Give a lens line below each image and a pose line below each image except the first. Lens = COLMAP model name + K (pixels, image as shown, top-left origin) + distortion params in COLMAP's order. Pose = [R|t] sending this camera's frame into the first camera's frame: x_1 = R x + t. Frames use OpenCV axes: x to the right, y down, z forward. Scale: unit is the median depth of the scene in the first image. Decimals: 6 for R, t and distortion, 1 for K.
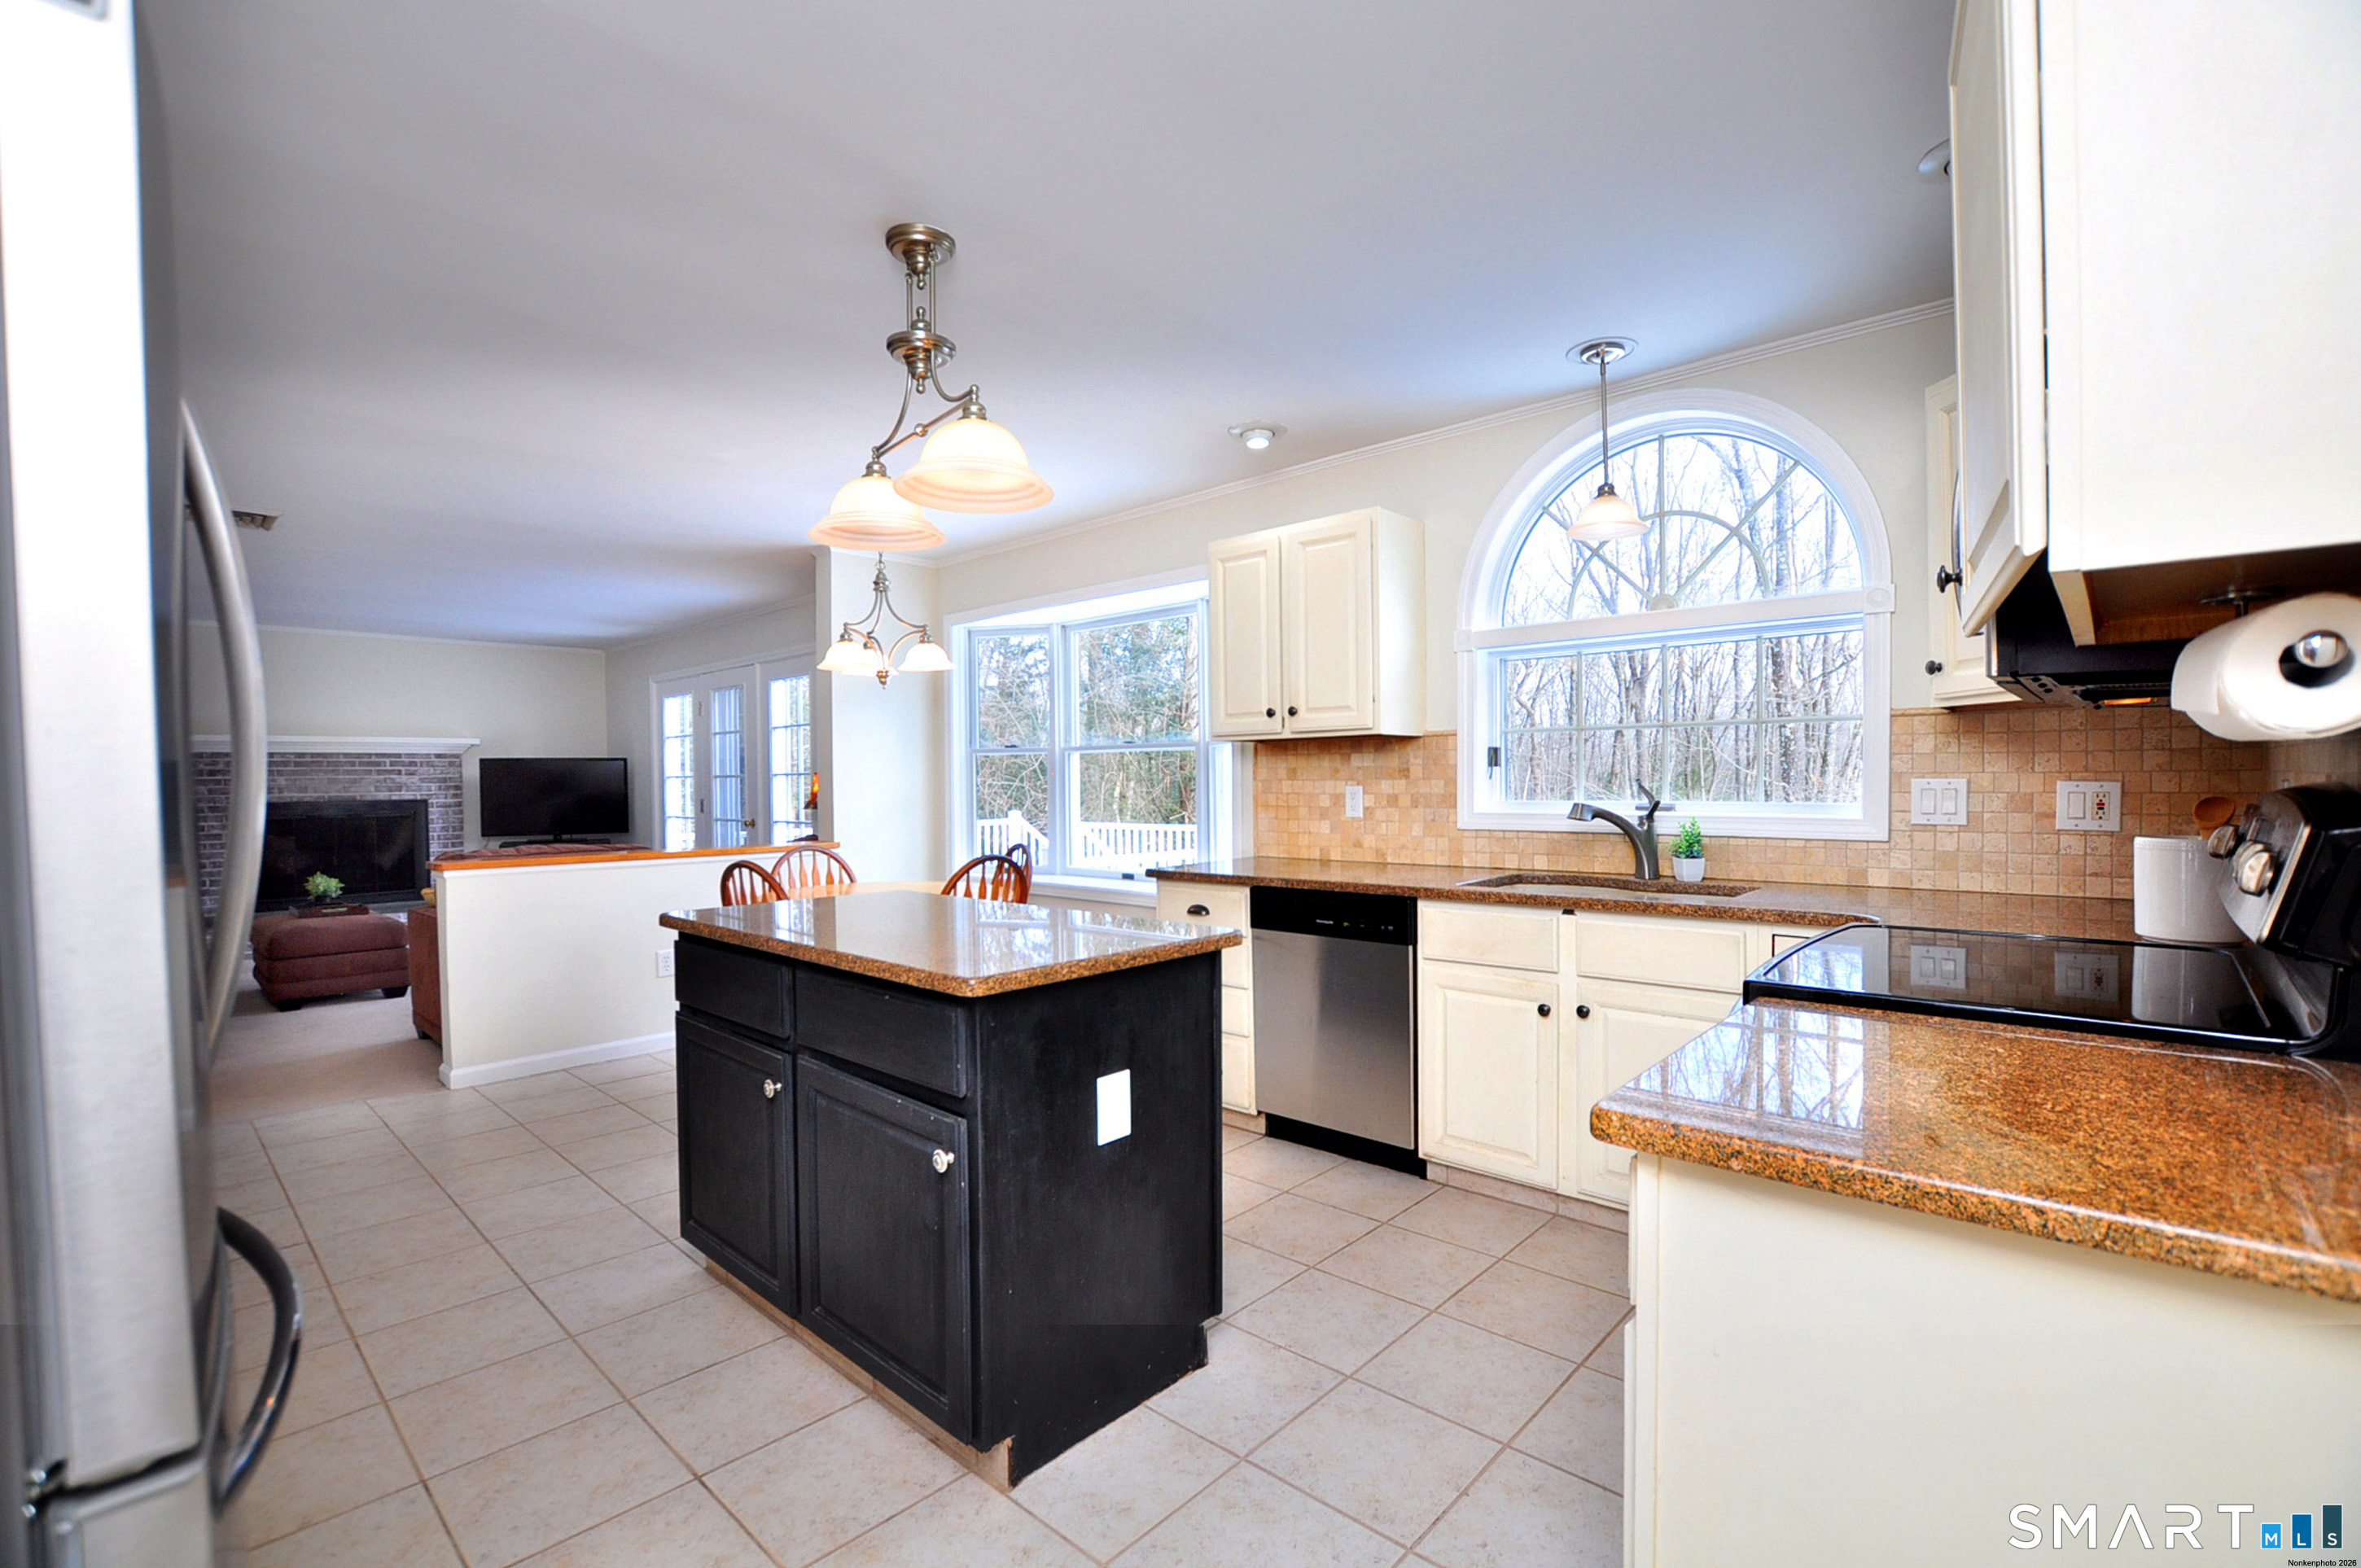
lens RADIAL K [[1039.0, 0, 1204.4], [0, 1039.0, 789.1], [0, 0, 1]] dist [-0.022527, -0.000016]
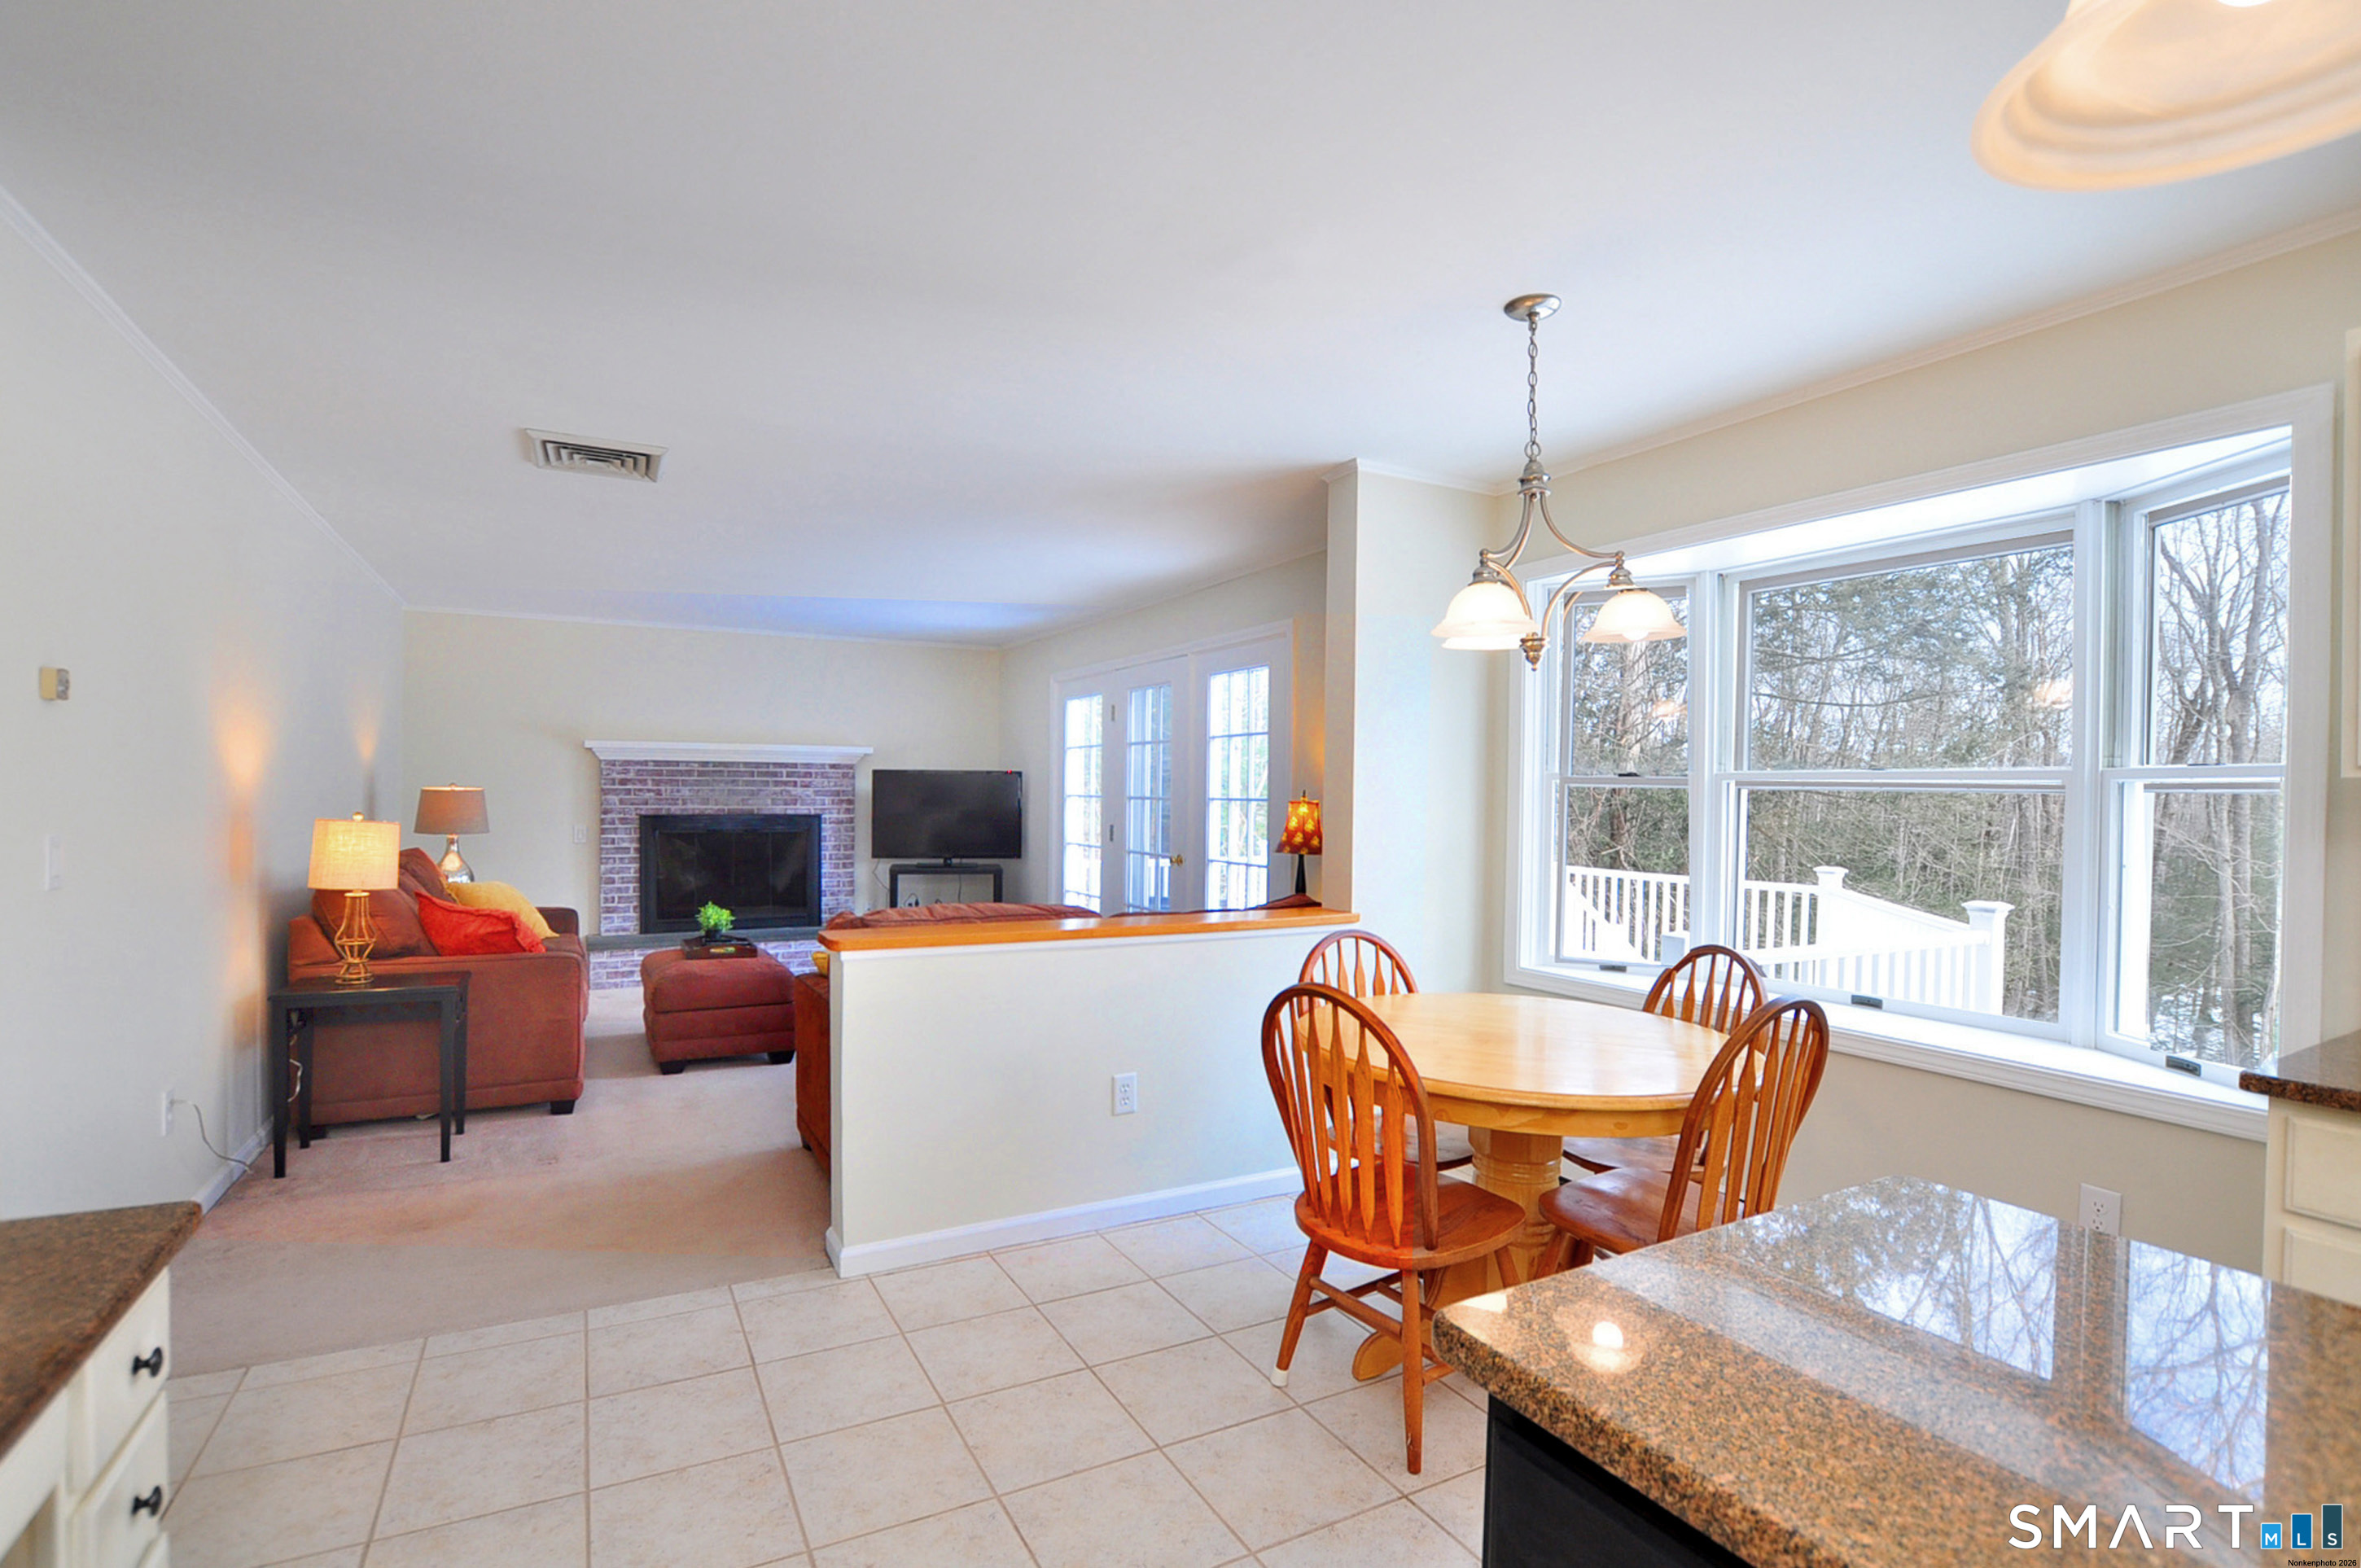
lens RADIAL K [[1114.4, 0, 1180.5], [0, 1114.4, 784.0], [0, 0, 1]] dist [-0.002235, -0.000052]
pose [[0.944009, 0.016981, -0.329483, -0.152352], [-0.022305, 0.999675, -0.012384, -0.012780], [0.329166, 0.019039, 0.944080, 0.198764]]
